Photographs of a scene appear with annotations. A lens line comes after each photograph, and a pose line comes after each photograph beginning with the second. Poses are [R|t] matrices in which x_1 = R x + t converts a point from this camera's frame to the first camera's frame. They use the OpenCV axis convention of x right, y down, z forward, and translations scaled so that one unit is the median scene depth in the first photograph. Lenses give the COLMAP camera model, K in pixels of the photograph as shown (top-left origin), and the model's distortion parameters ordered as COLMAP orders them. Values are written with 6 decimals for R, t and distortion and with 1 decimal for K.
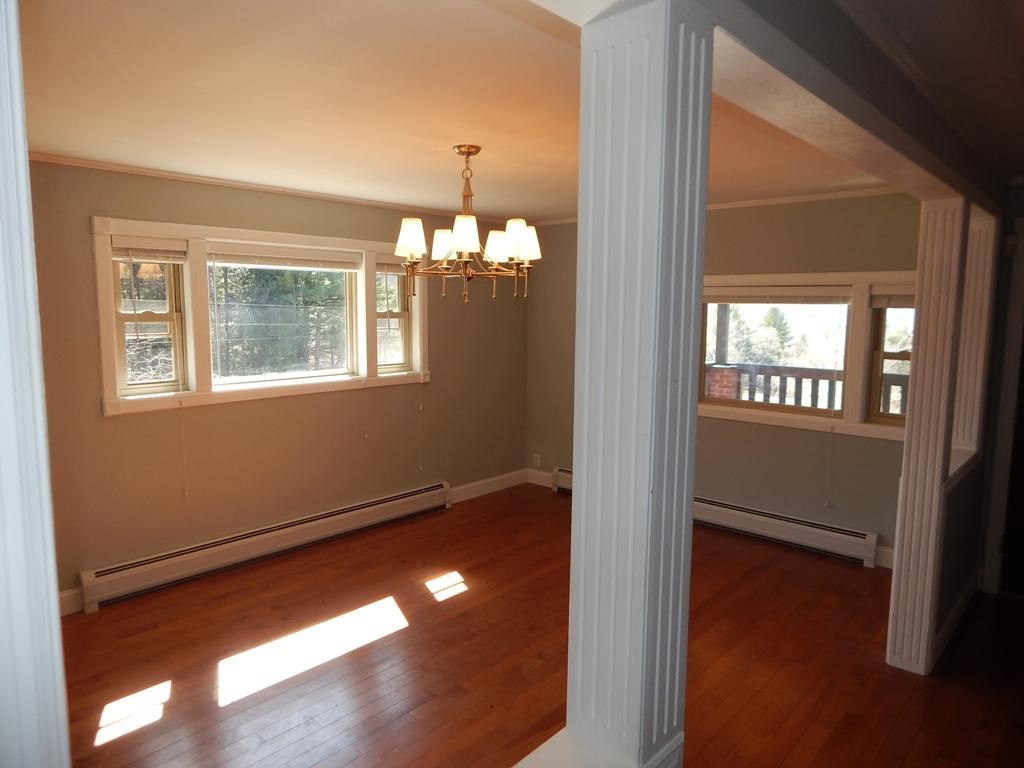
lens RADIAL K [[650.4, 0, 514.7], [0, 650.4, 379.0], [0, 0, 1]] dist [-0.001798, -0.004891]
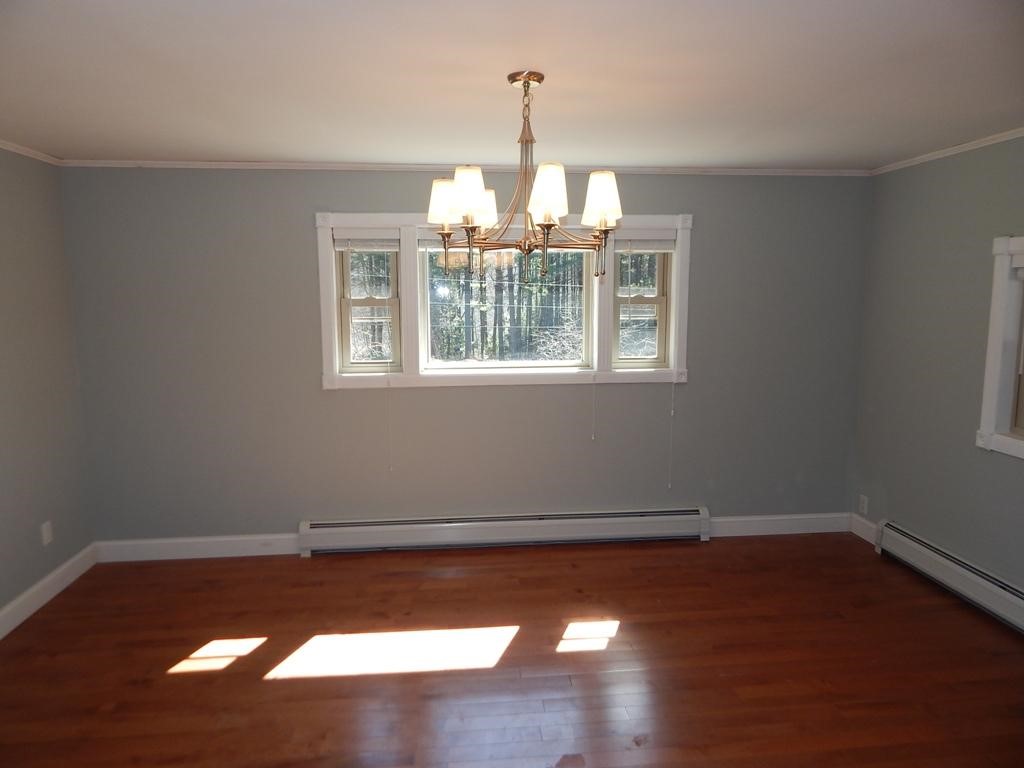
lens RADIAL K [[650.4, 0, 514.7], [0, 650.4, 379.0], [0, 0, 1]] dist [-0.001798, -0.004891]
pose [[0.747722, 0.082148, -0.658911, 0.268280], [-0.065591, 0.996602, 0.049817, -0.029243], [0.660765, 0.005970, 0.750569, 0.271540]]
